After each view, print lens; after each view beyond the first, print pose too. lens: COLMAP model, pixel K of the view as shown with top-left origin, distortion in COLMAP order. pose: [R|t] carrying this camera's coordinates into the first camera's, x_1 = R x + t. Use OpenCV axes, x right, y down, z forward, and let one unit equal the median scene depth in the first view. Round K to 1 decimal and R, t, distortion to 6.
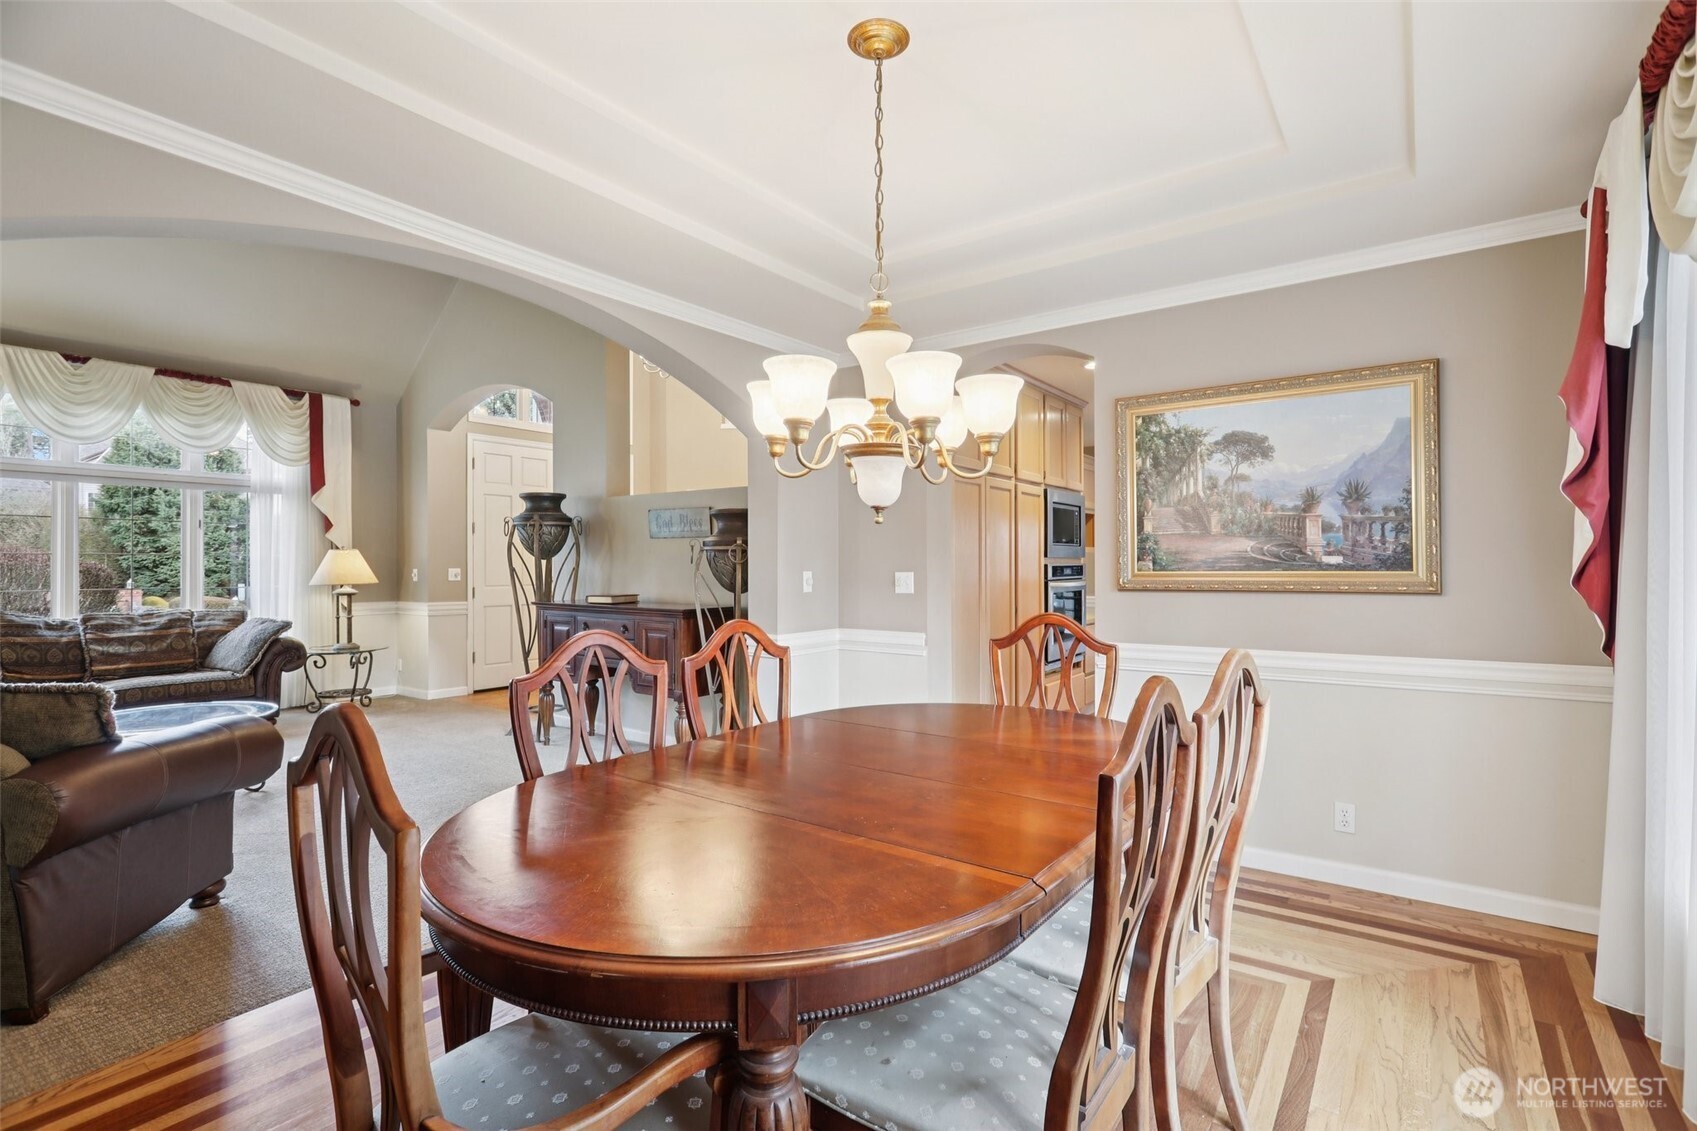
lens RADIAL K [[796.8, 0, 849.2], [0, 796.8, 559.0], [0, 0, 1]] dist [0.001776, 0.001317]
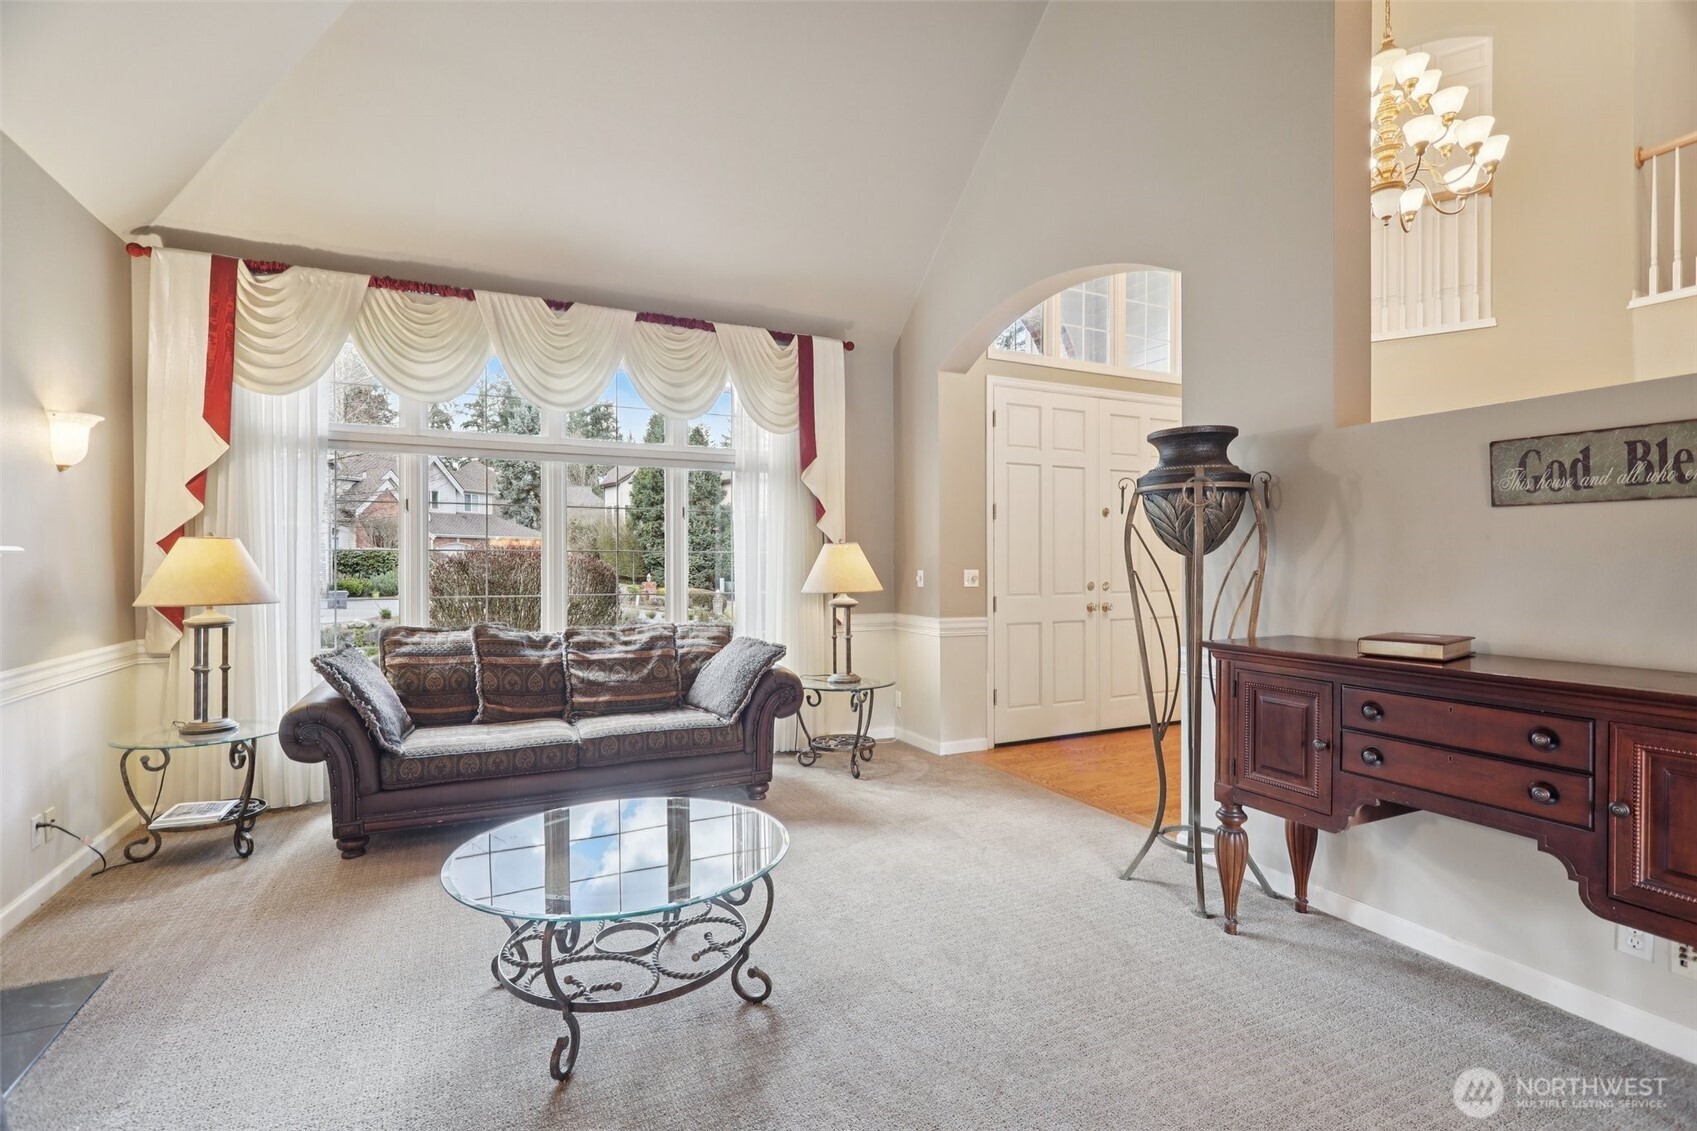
lens RADIAL K [[796.8, 0, 849.2], [0, 796.8, 559.0], [0, 0, 1]] dist [0.001776, 0.001317]
pose [[0.881262, -0.001465, -0.472626, -0.312140], [0.003644, 0.999987, 0.003694, -0.000302], [0.472614, -0.004978, 0.881256, 0.401836]]
